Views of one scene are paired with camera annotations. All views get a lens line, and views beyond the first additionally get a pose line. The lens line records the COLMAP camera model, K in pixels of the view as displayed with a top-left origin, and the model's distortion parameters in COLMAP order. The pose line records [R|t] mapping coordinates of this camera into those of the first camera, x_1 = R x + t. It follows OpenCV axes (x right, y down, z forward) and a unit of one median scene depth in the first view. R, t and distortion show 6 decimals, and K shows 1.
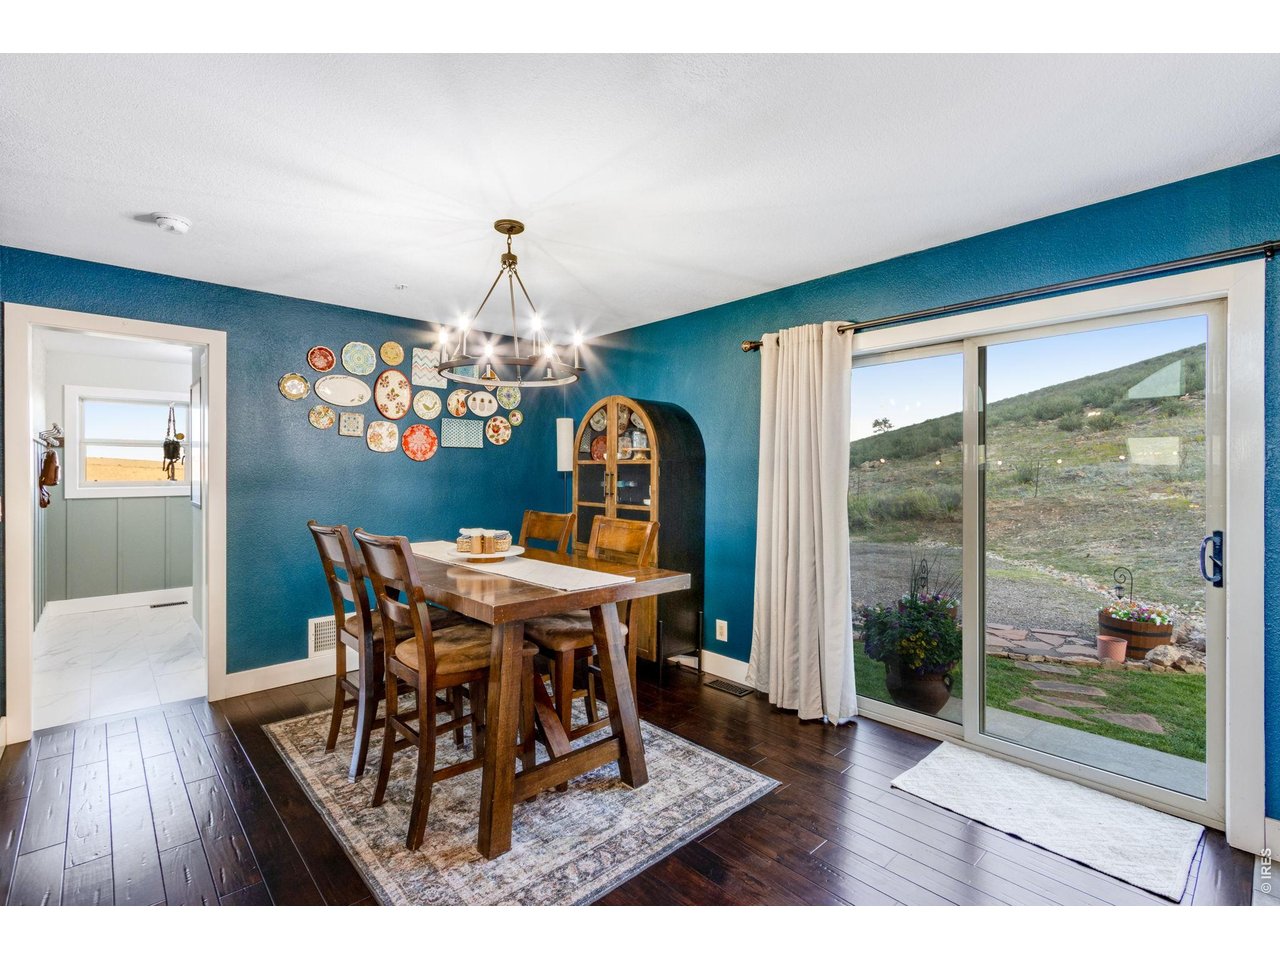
lens RADIAL K [[589.5, 0, 638.8], [0, 589.5, 474.3], [0, 0, 1]] dist [-0.000186, -0.000007]
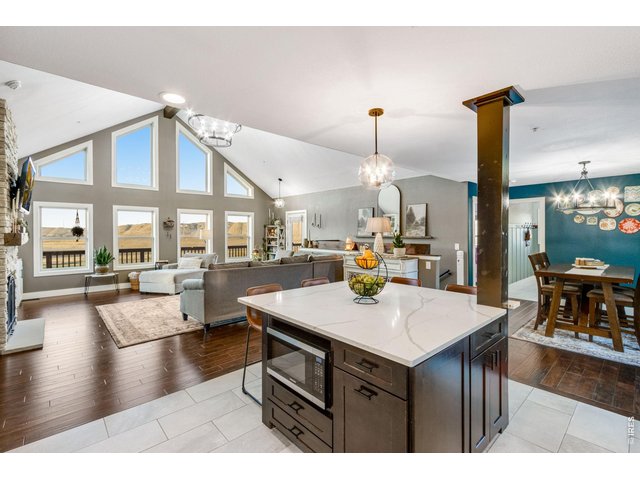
lens RADIAL K [[307.4, 0, 315.4], [0, 307.4, 235.8], [0, 0, 1]] dist [0.016519, 0.000837]
pose [[-0.010602, 0.007549, -0.999915, 1.012310], [0.002098, 0.999969, 0.007527, -0.027918], [0.999942, -0.002018, -0.010618, -0.294617]]
